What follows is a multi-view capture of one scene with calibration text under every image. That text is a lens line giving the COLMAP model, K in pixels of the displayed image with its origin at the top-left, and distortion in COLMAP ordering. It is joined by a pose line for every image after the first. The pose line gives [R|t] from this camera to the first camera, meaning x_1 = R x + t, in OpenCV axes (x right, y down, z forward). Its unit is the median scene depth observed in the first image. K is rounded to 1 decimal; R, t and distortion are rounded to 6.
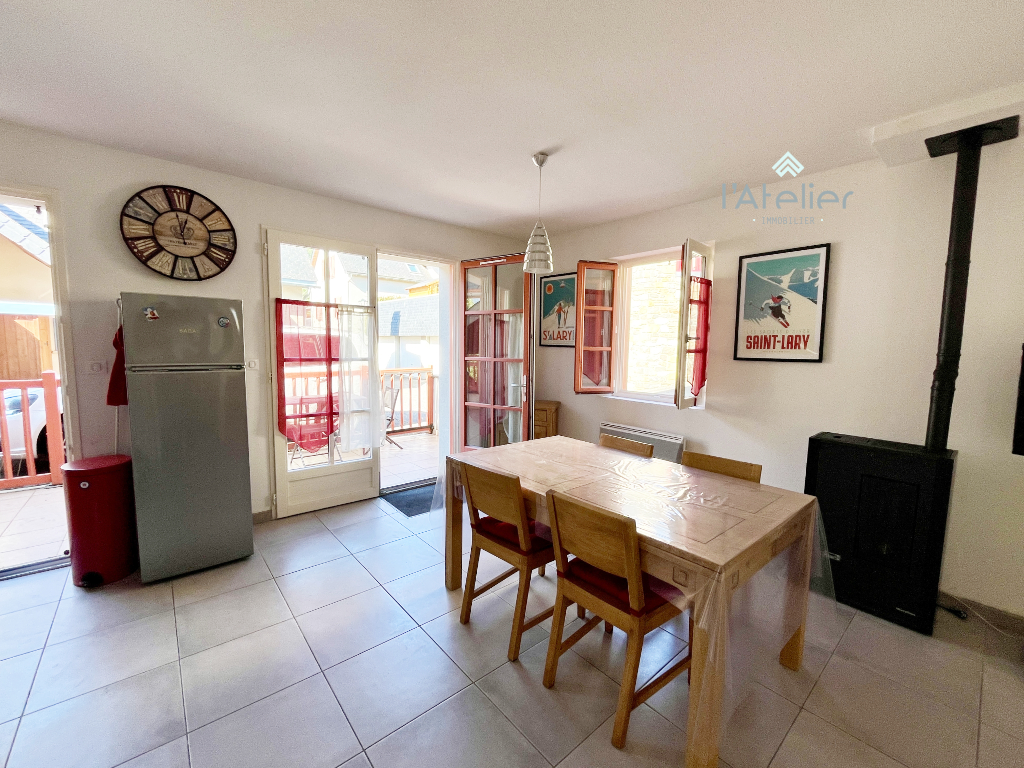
lens RADIAL K [[421.1, 0, 507.6], [0, 421.1, 381.2], [0, 0, 1]] dist [-0.000882, 0.000039]
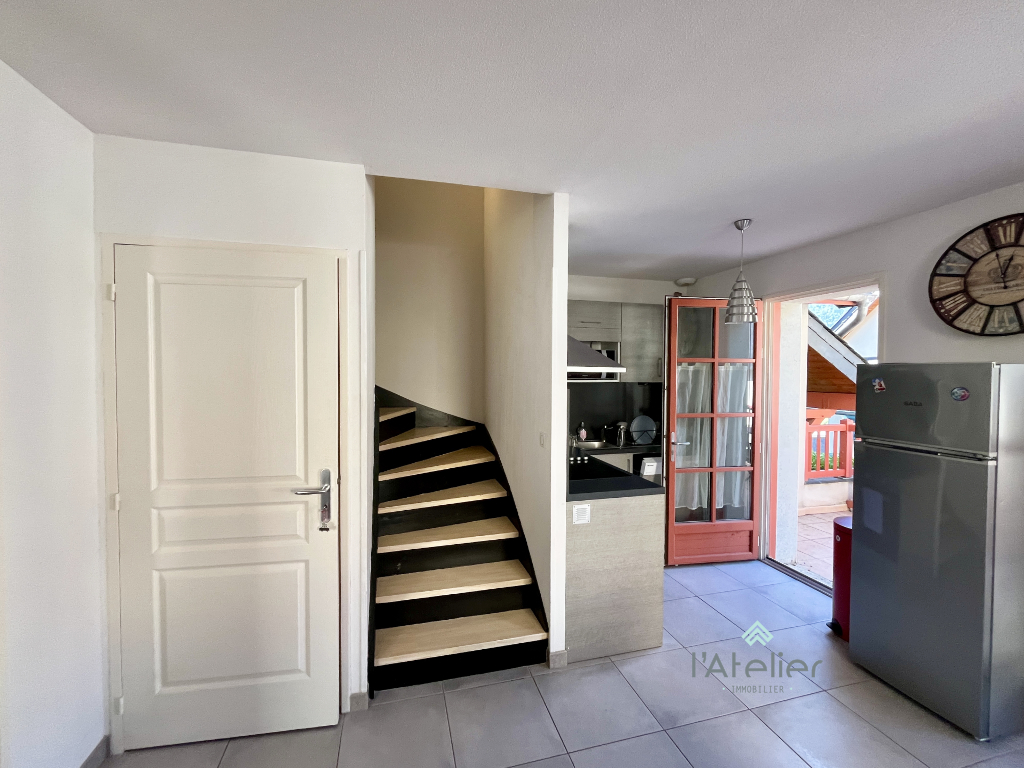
lens RADIAL K [[421.1, 0, 505.2], [0, 421.1, 383.6], [0, 0, 1]] dist [-0.000882, 0.000039]
pose [[-0.437815, 0.007256, -0.899036, 0.316438], [-0.092557, 0.994291, 0.053098, -0.111780], [0.894288, 0.106459, -0.434643, 0.542711]]
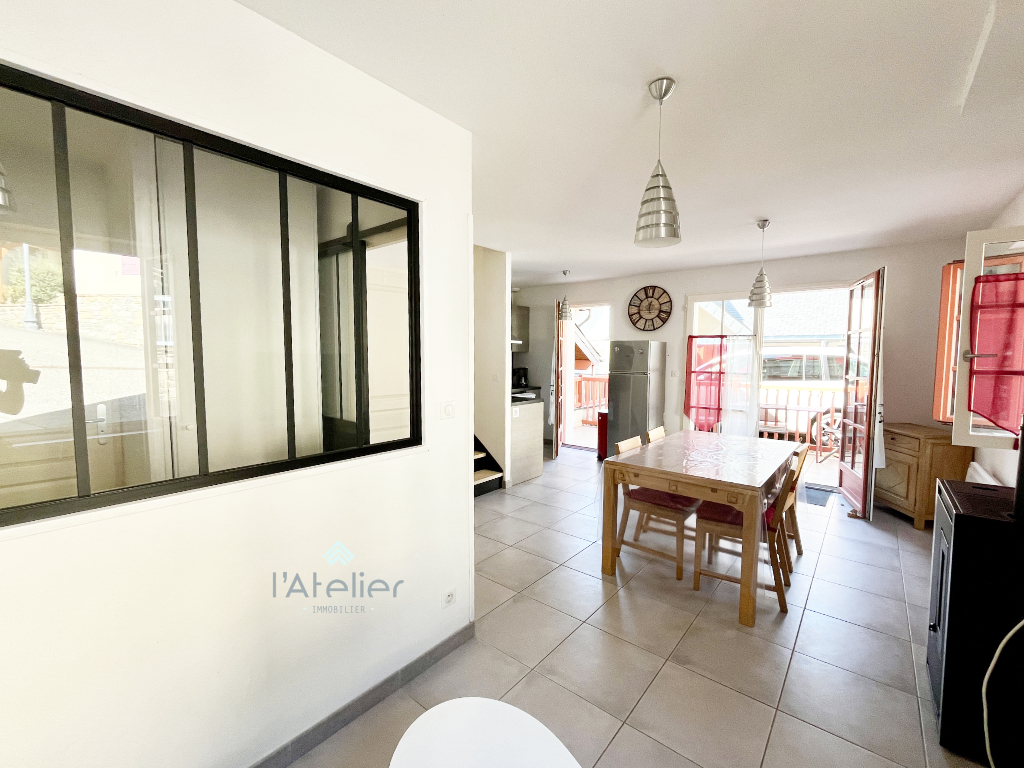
lens RADIAL K [[421.1, 0, 512.7], [0, 421.1, 383.1], [0, 0, 1]] dist [-0.000882, 0.000039]
pose [[0.153292, 0.053472, -0.986733, 1.167446], [-0.091182, 0.995040, 0.039757, -0.009107], [0.983965, 0.083878, 0.157408, 0.054133]]
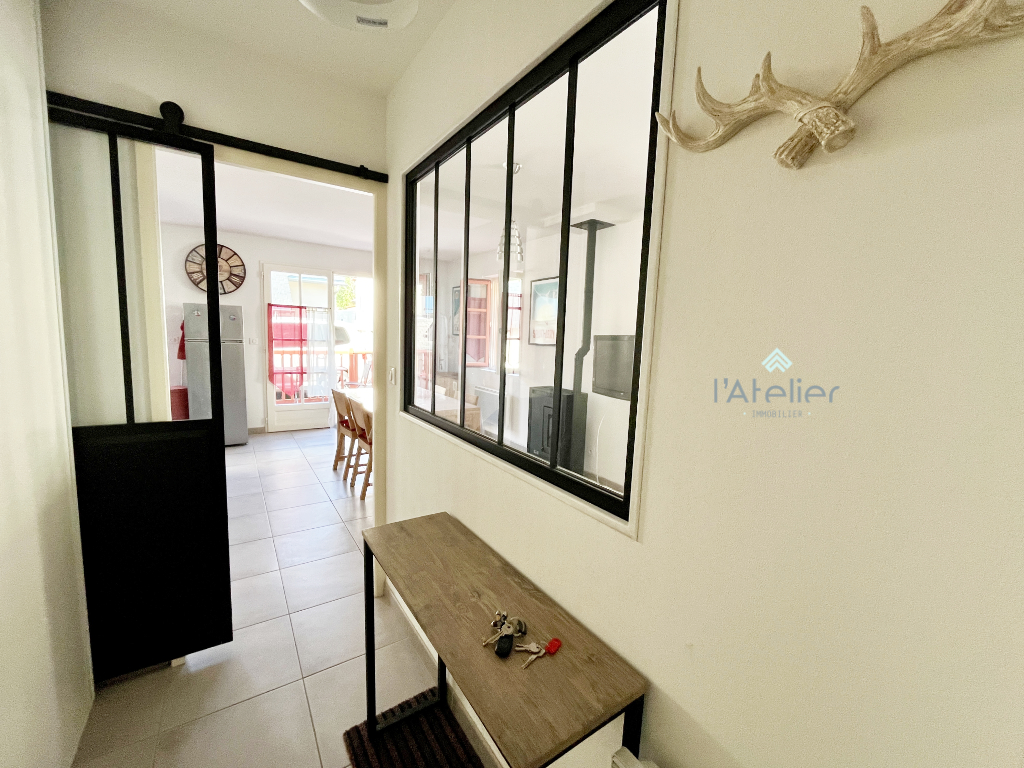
lens RADIAL K [[421.1, 0, 506.2], [0, 421.1, 380.4], [0, 0, 1]] dist [-0.000882, 0.000039]
pose [[0.991441, 0.032011, -0.126569, 0.734052], [-0.029727, 0.999360, 0.019891, 0.062895], [0.127125, -0.015959, 0.991758, -0.673811]]
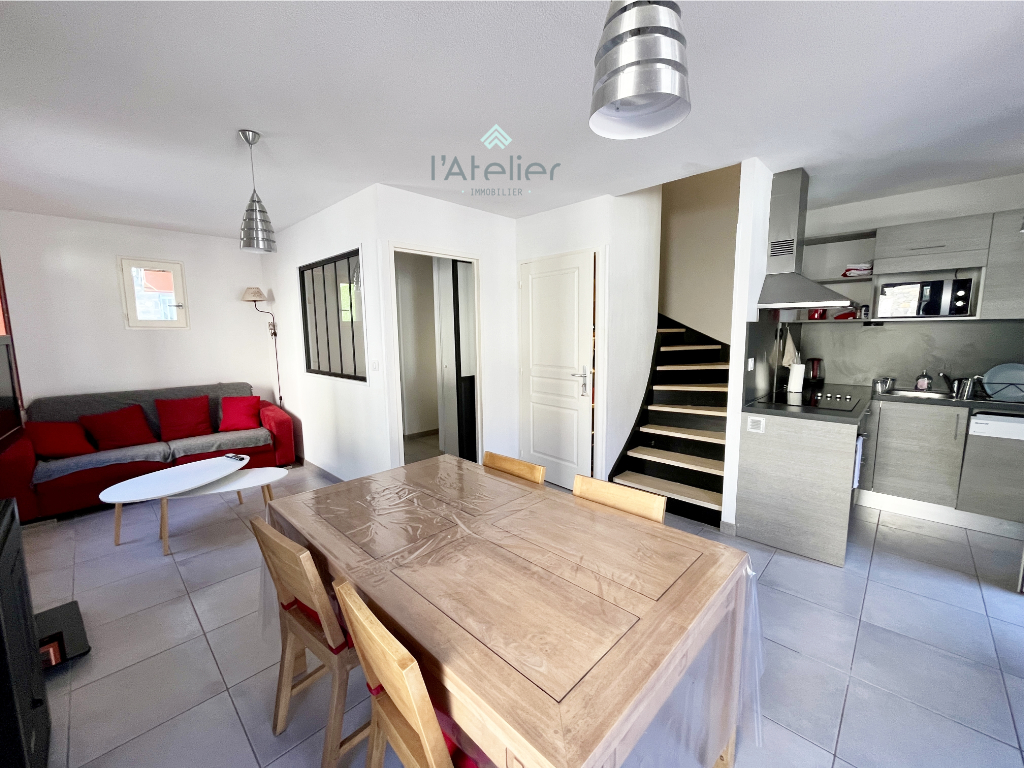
lens RADIAL K [[421.1, 0, 506.1], [0, 421.1, 384.3], [0, 0, 1]] dist [-0.000882, 0.000039]
pose [[-0.996403, 0.008291, -0.084329, 0.194911], [-0.010034, 0.976654, 0.214583, -0.133913], [0.084140, 0.214658, -0.973058, 1.269162]]
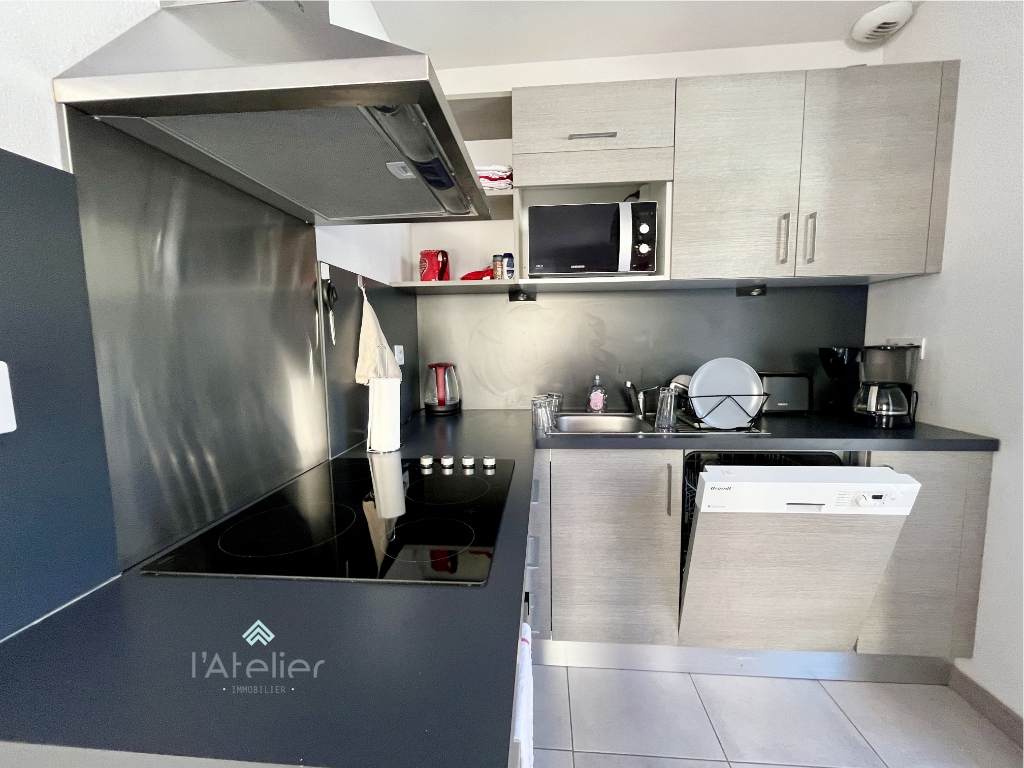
lens RADIAL K [[421.1, 0, 511.1], [0, 421.1, 386.7], [0, 0, 1]] dist [-0.000882, 0.000039]
pose [[-0.714683, 0.069965, -0.695941, -0.537902], [-0.058420, 0.985537, 0.159072, -0.009109], [0.697005, 0.154343, -0.700259, 0.556978]]
